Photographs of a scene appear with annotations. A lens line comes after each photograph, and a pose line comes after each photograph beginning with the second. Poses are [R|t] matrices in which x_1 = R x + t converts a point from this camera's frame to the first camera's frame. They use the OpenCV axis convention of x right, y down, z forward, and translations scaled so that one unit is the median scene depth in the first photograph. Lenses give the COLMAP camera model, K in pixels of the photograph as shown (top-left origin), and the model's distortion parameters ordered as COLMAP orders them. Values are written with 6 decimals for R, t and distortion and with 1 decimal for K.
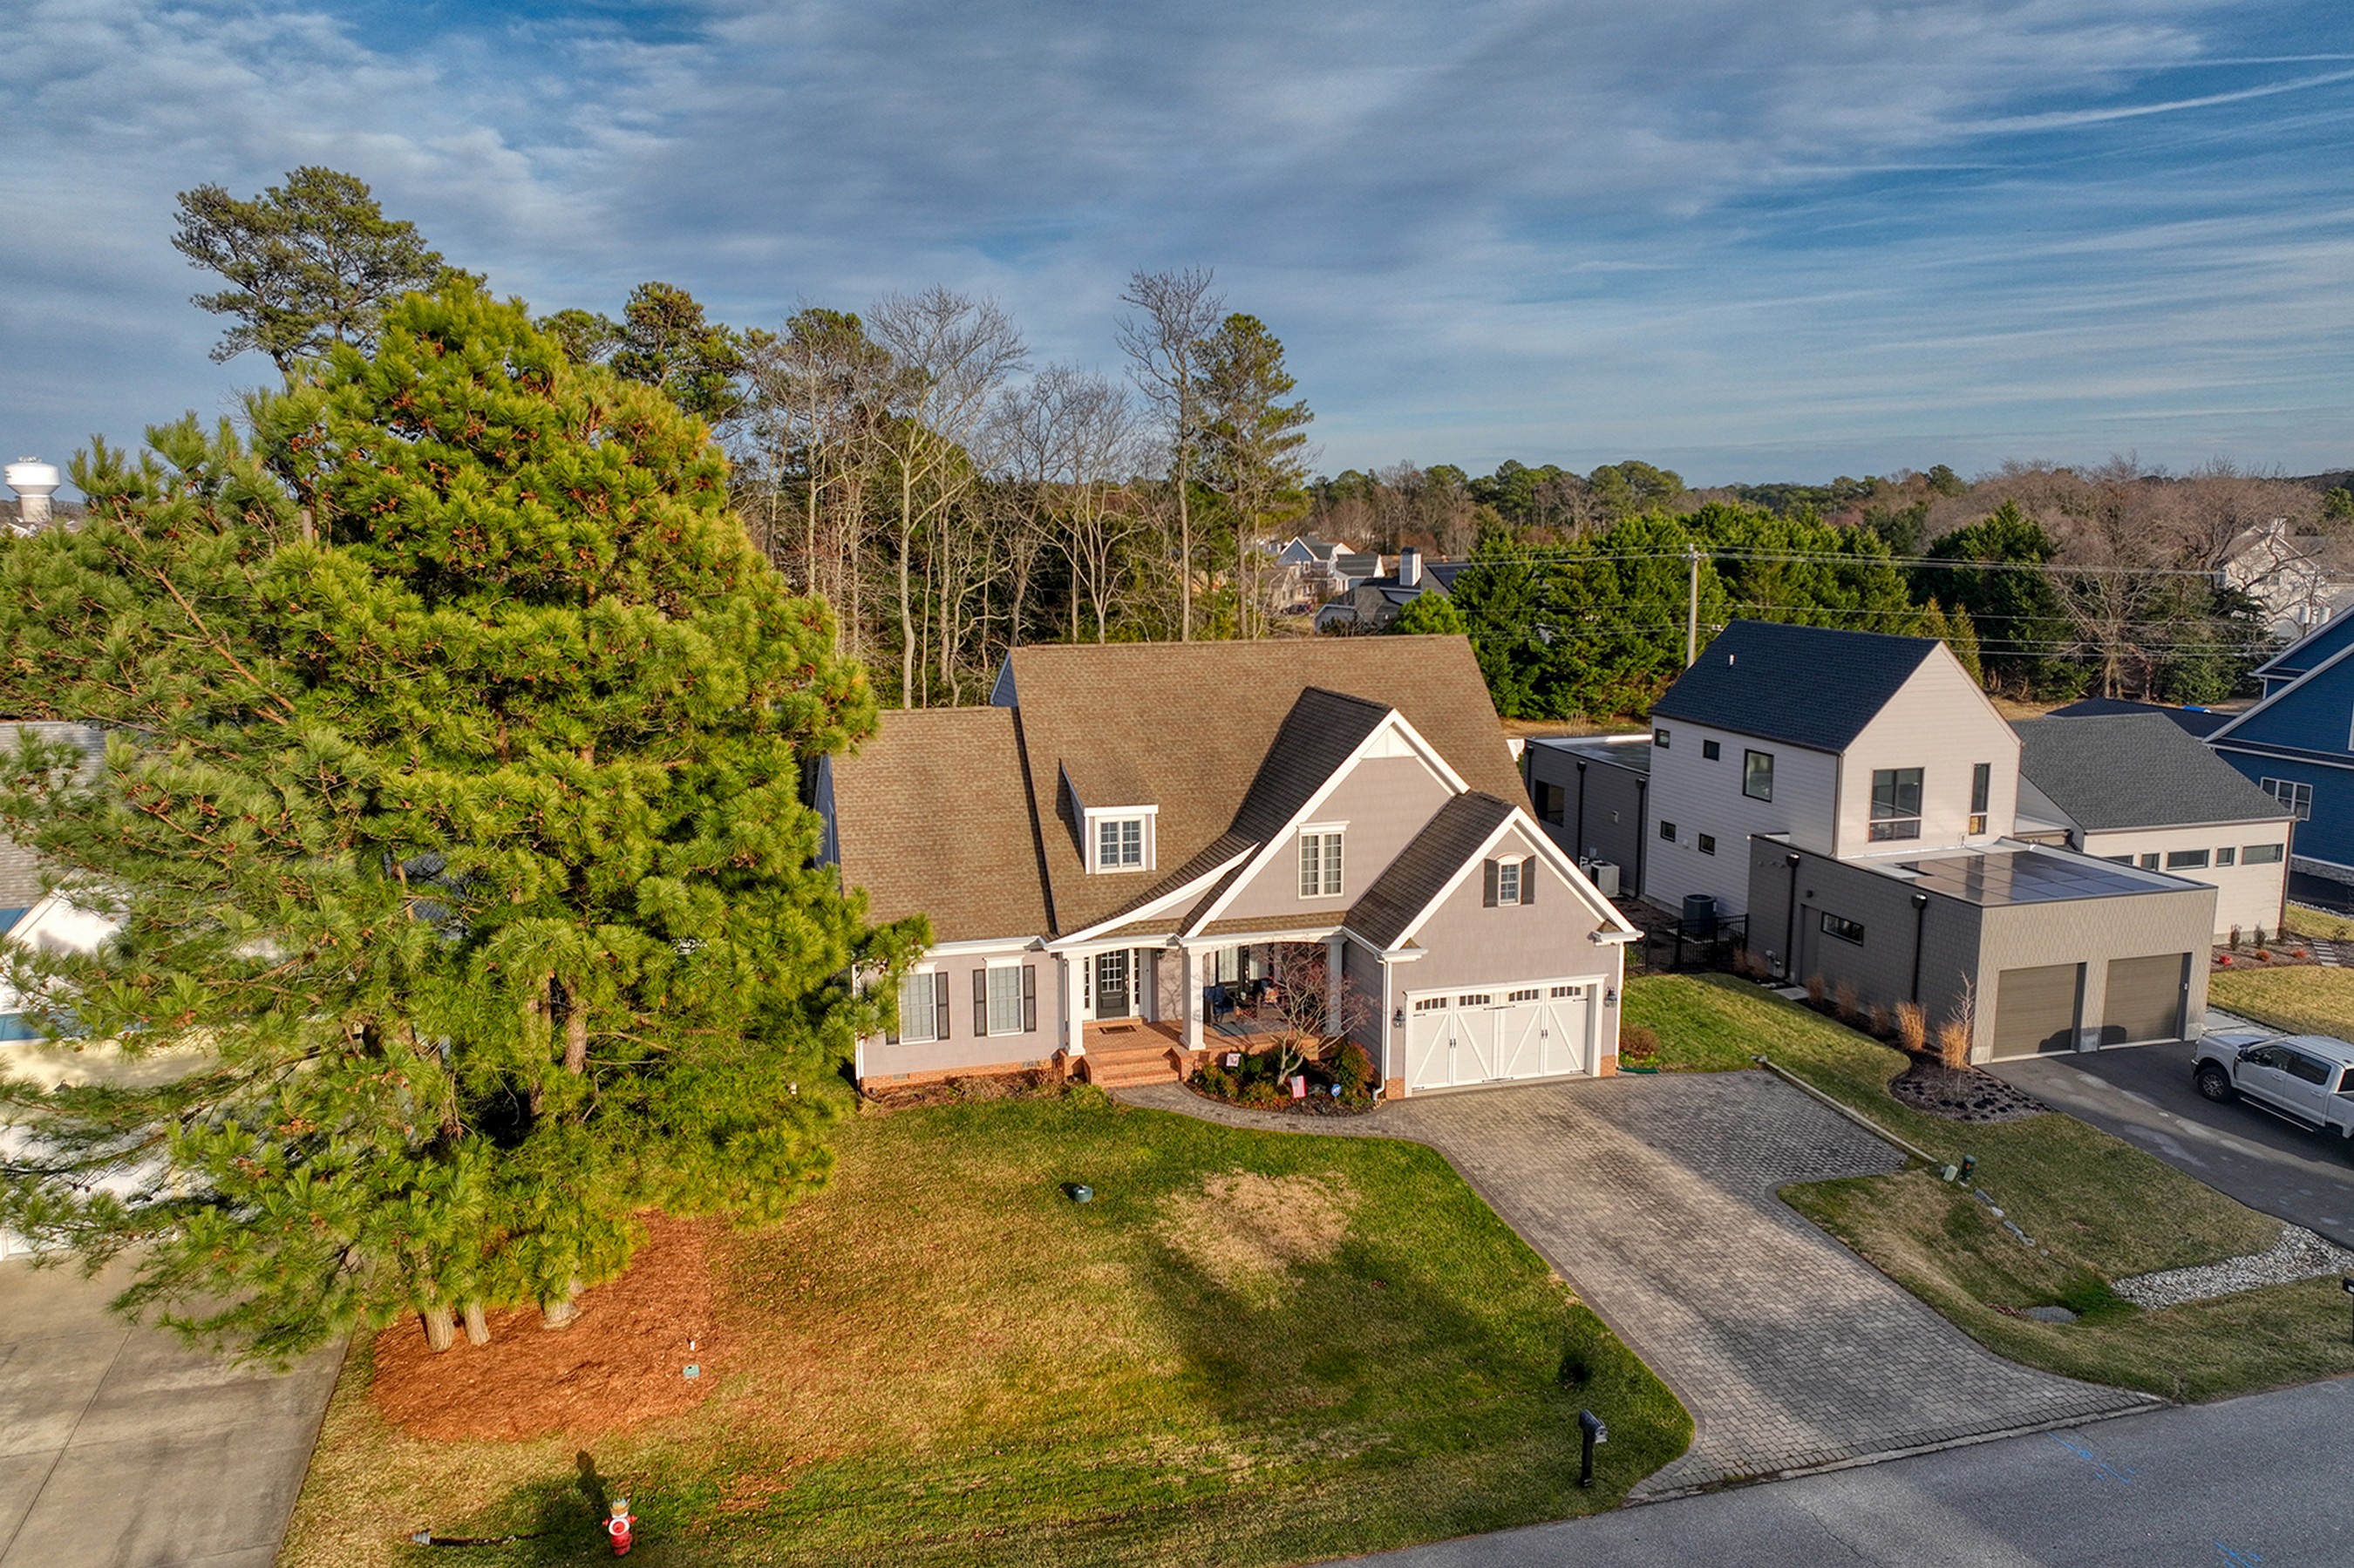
lens RADIAL K [[1650.5, 0, 1173.2], [0, 1650.5, 769.3], [0, 0, 1]] dist [-0.003482, 0.014768]
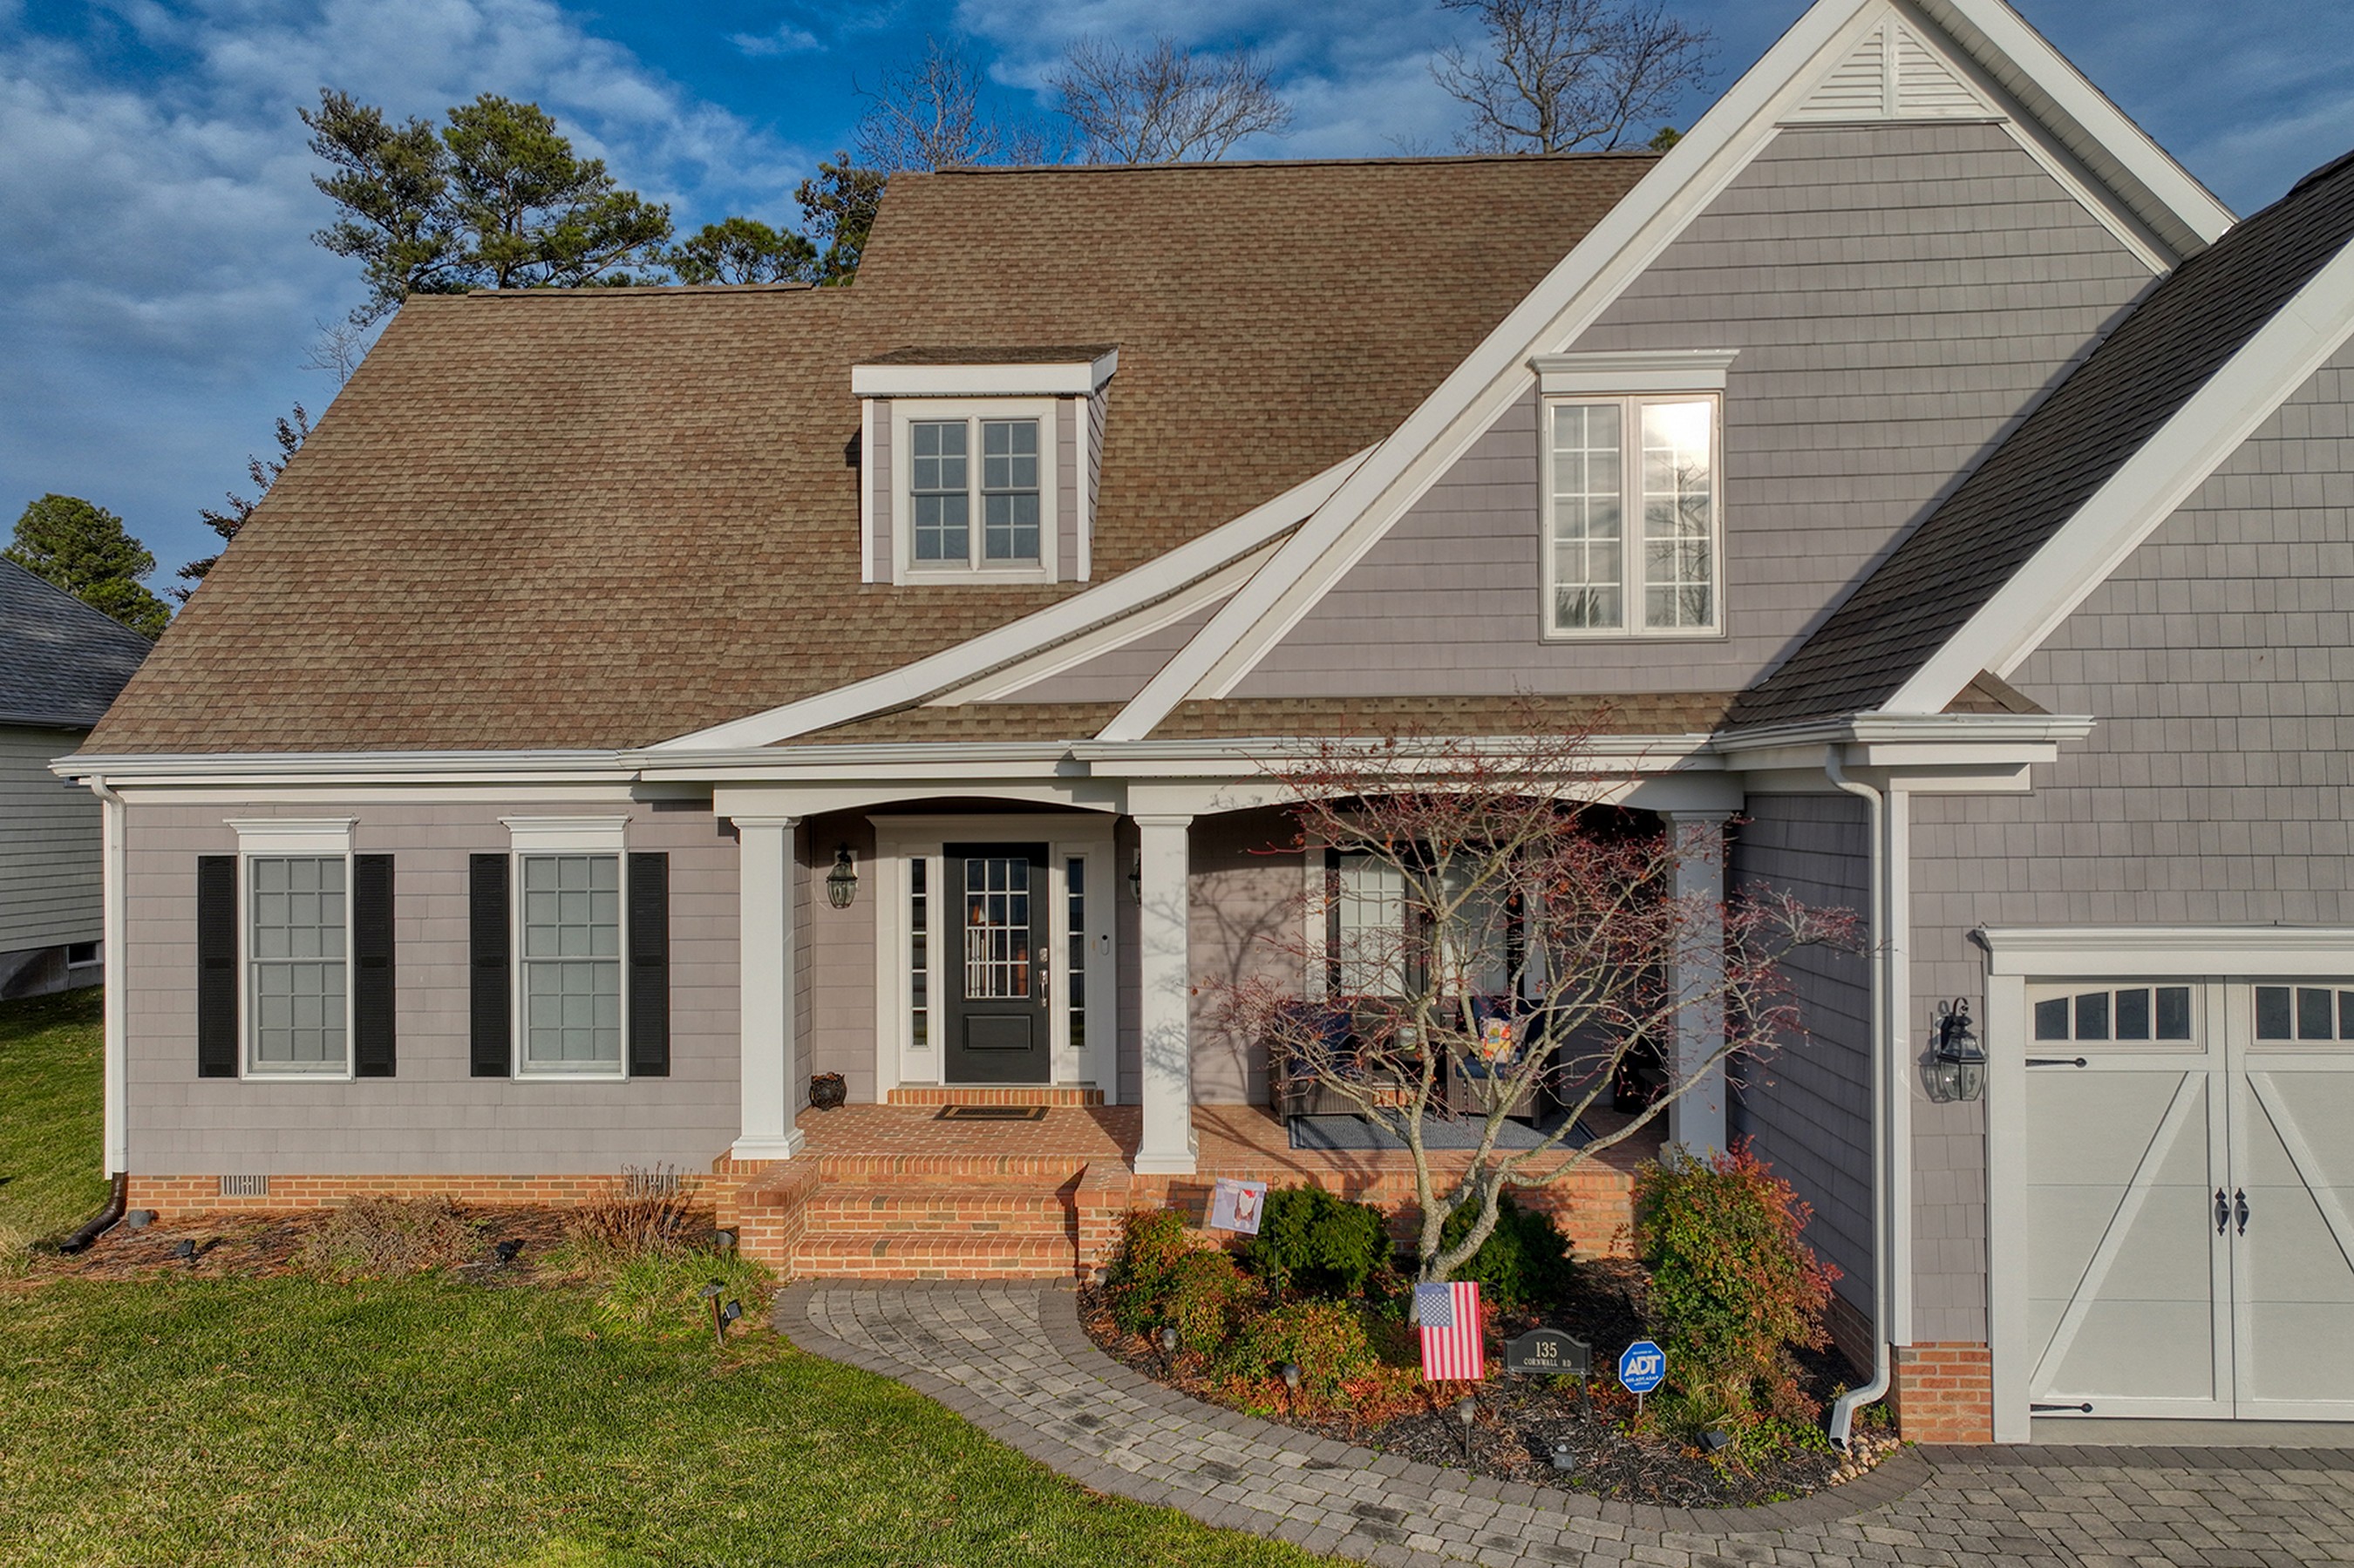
lens RADIAL K [[1650.5, 0, 1182.1], [0, 1650.5, 783.6], [0, 0, 1]] dist [-0.003482, 0.014768]
pose [[0.950996, -0.004386, -0.309171, 0.104858], [-0.045013, 0.987283, -0.152465, 0.149144], [0.305908, 0.158910, 0.938705, 0.739751]]
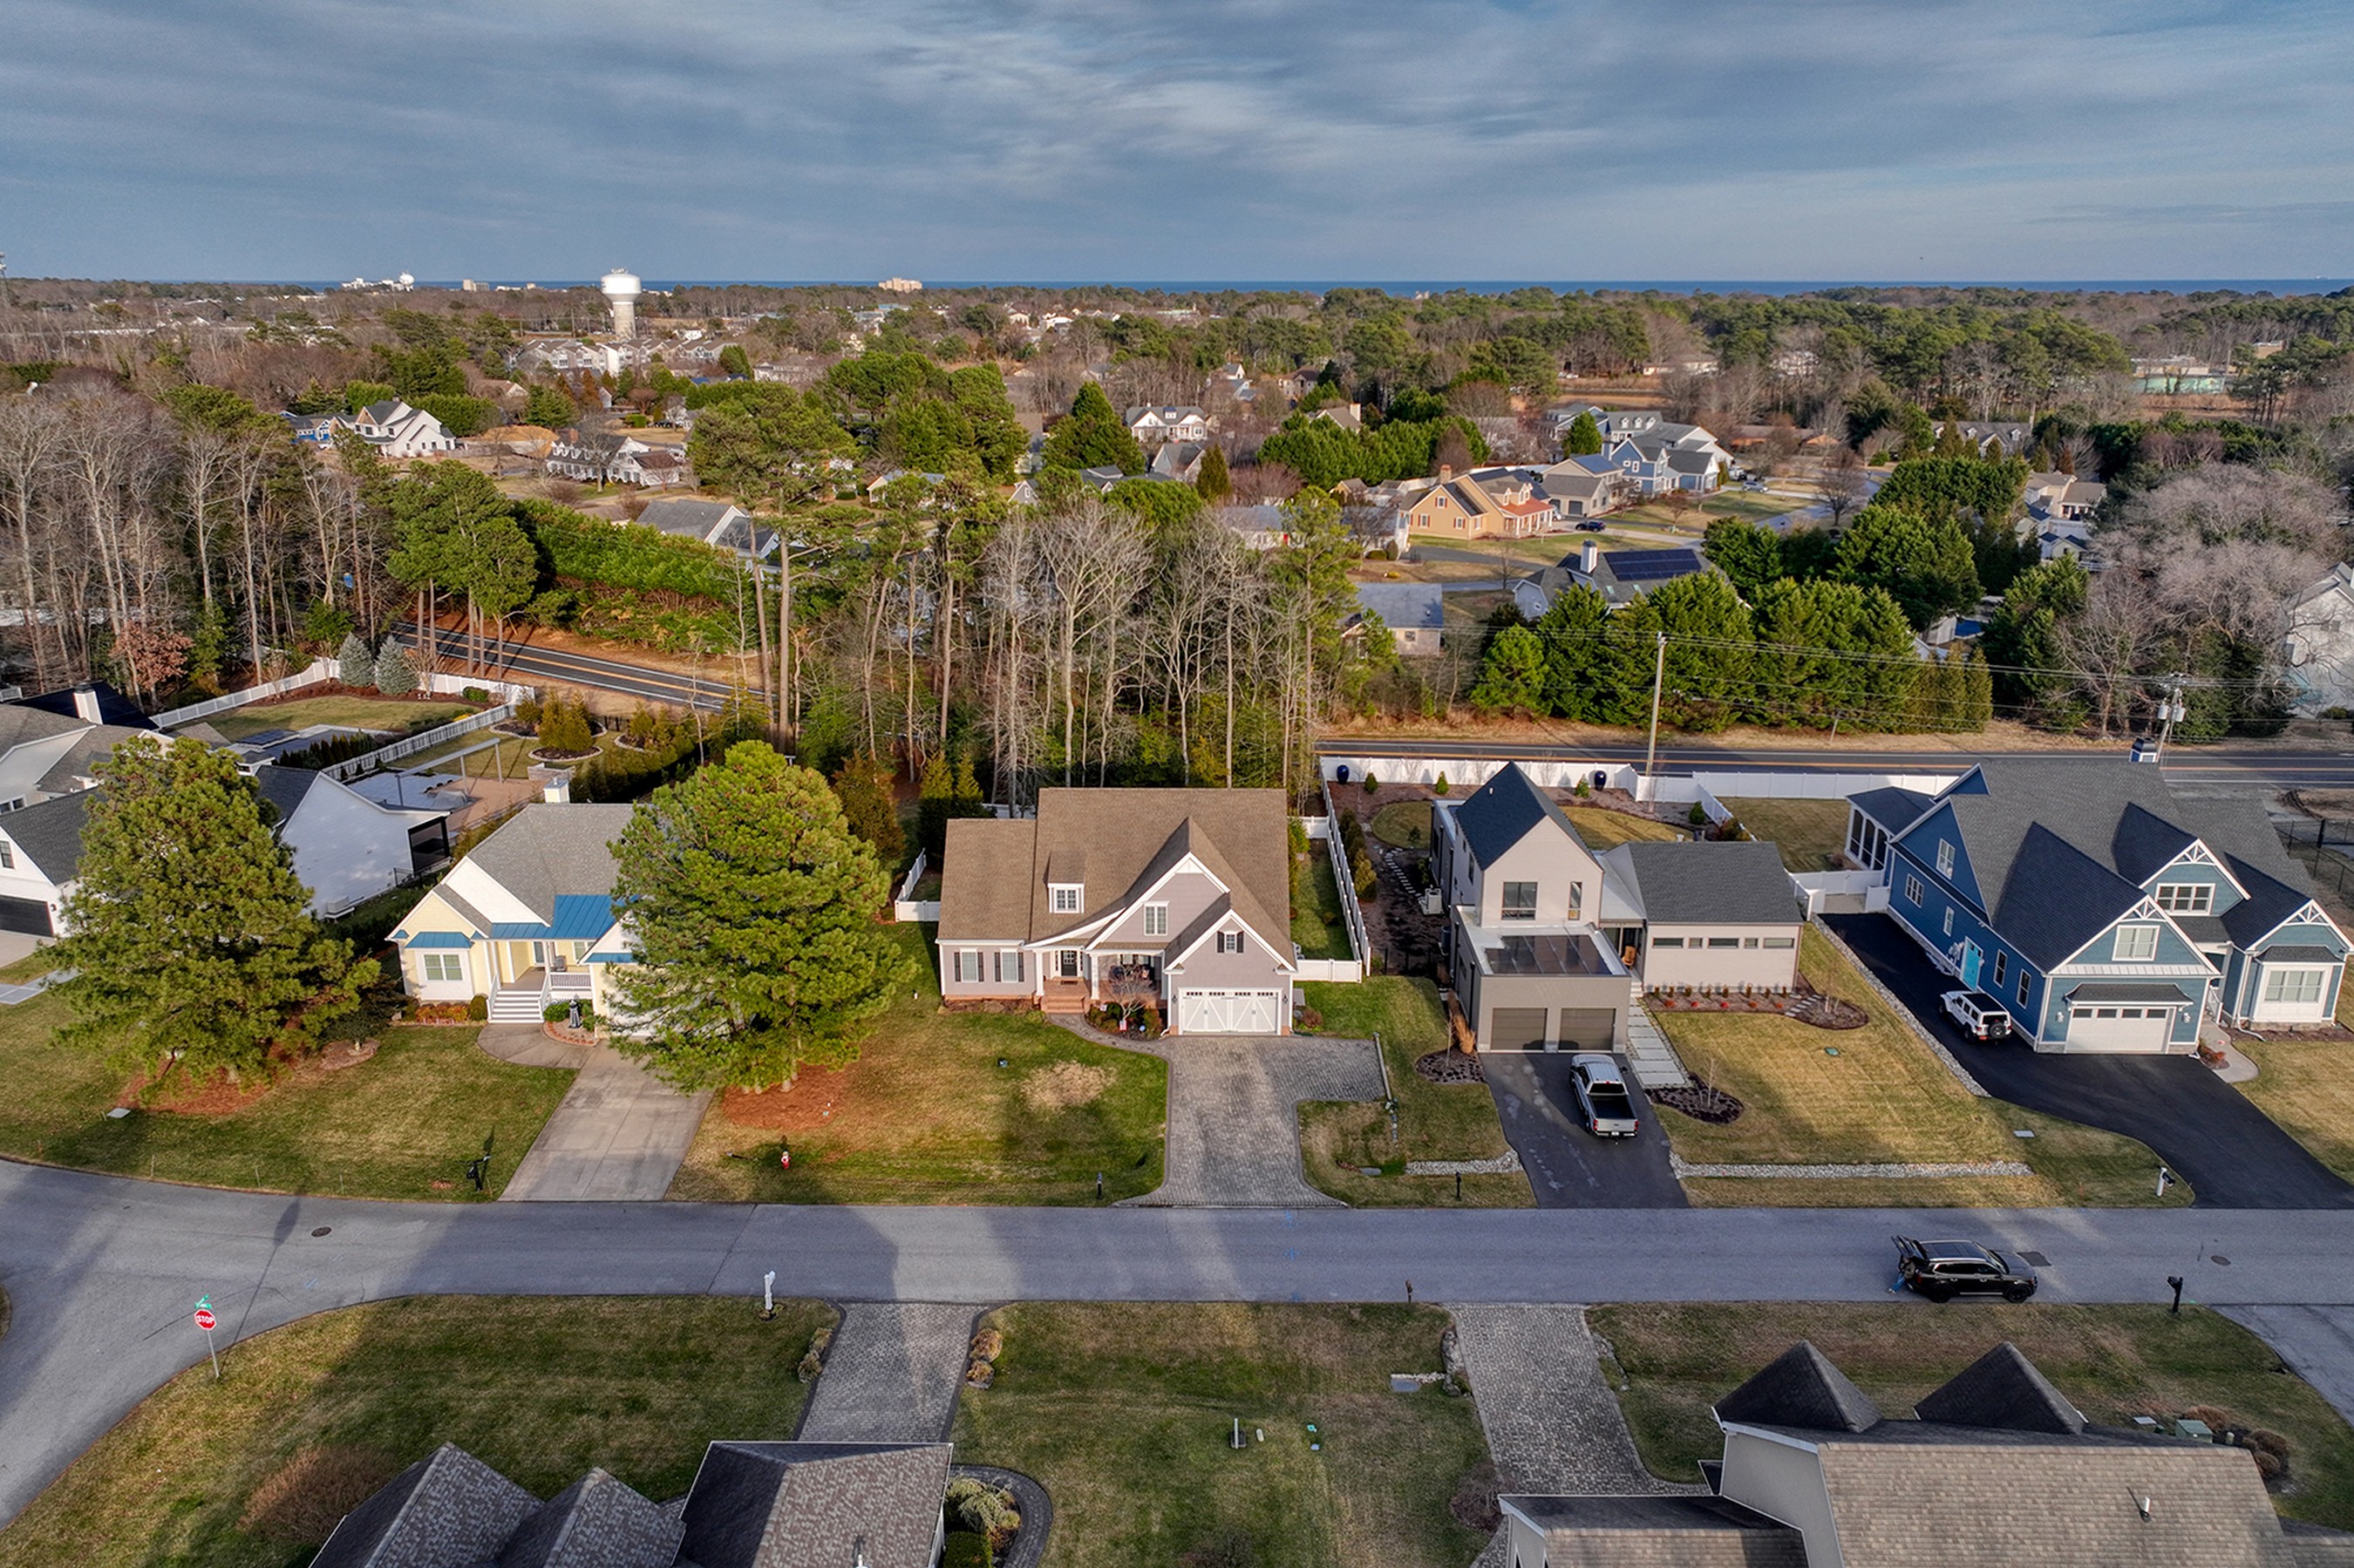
lens RADIAL K [[1650.5, 0, 1184.2], [0, 1650.5, 797.2], [0, 0, 1]] dist [-0.003482, 0.014768]
pose [[0.960685, 0.091072, -0.262279, 0.668637], [-0.049671, 0.985807, 0.160368, -0.439712], [0.273162, -0.141036, 0.951573, -0.971029]]
